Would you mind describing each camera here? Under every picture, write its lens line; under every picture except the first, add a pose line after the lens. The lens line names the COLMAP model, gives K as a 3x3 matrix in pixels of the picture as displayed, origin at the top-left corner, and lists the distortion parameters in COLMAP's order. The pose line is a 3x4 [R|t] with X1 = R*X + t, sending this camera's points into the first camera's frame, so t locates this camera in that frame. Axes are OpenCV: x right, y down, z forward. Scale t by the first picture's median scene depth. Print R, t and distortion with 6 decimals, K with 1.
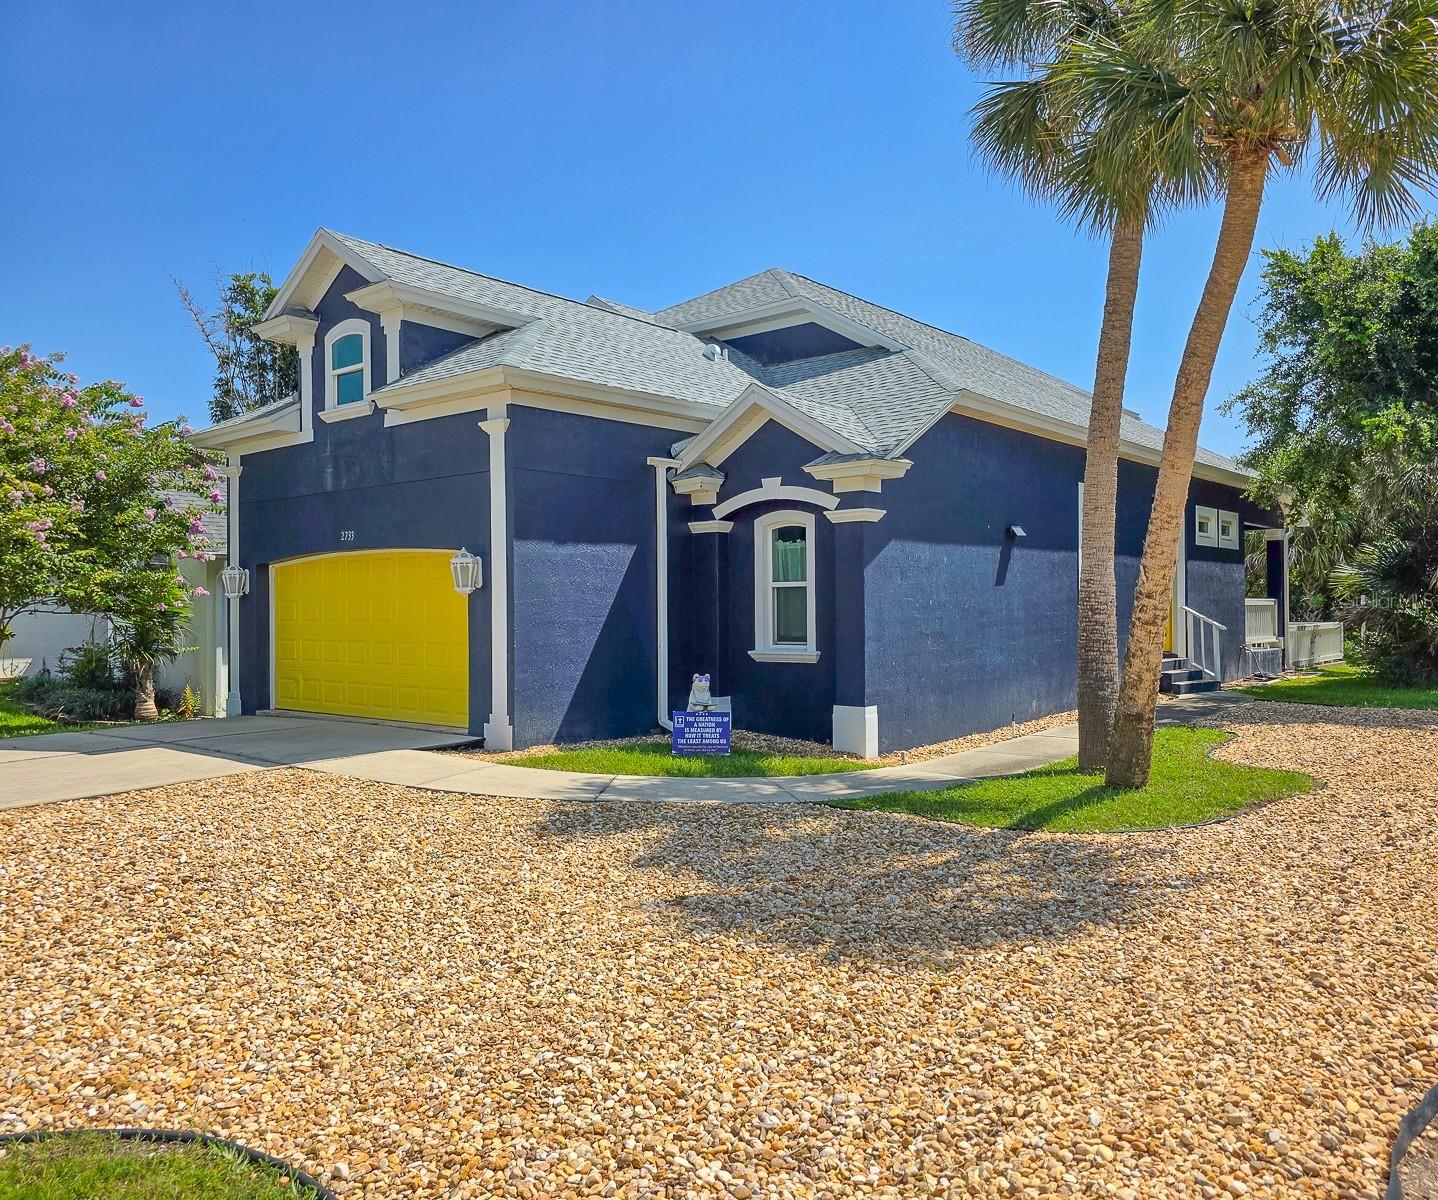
lens RADIAL K [[1044.6, 0, 719.0], [0, 1044.6, 600.0], [0, 0, 1]] dist [0.062314, -0.059681]
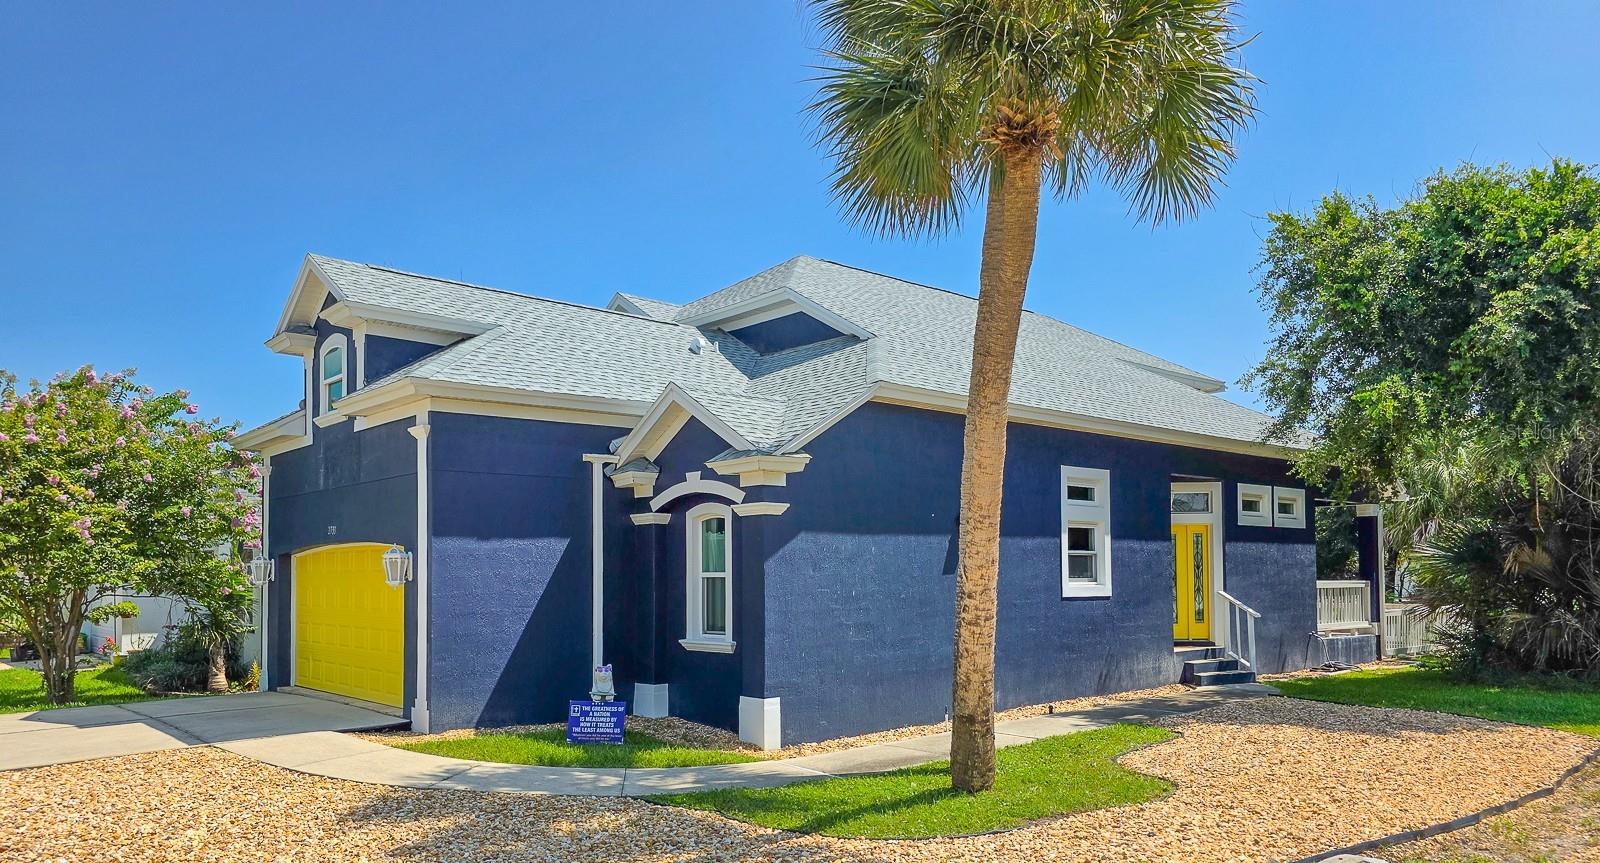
lens RADIAL K [[1052.9, 0, 797.3], [0, 1052.9, 533.5], [0, 0, 1]] dist [0.057176, -0.039968]
pose [[0.982855, -0.006315, -0.184275, 0.335454], [0.001383, 0.999638, -0.026880, -0.027879], [0.184378, 0.026164, 0.982507, 0.001438]]
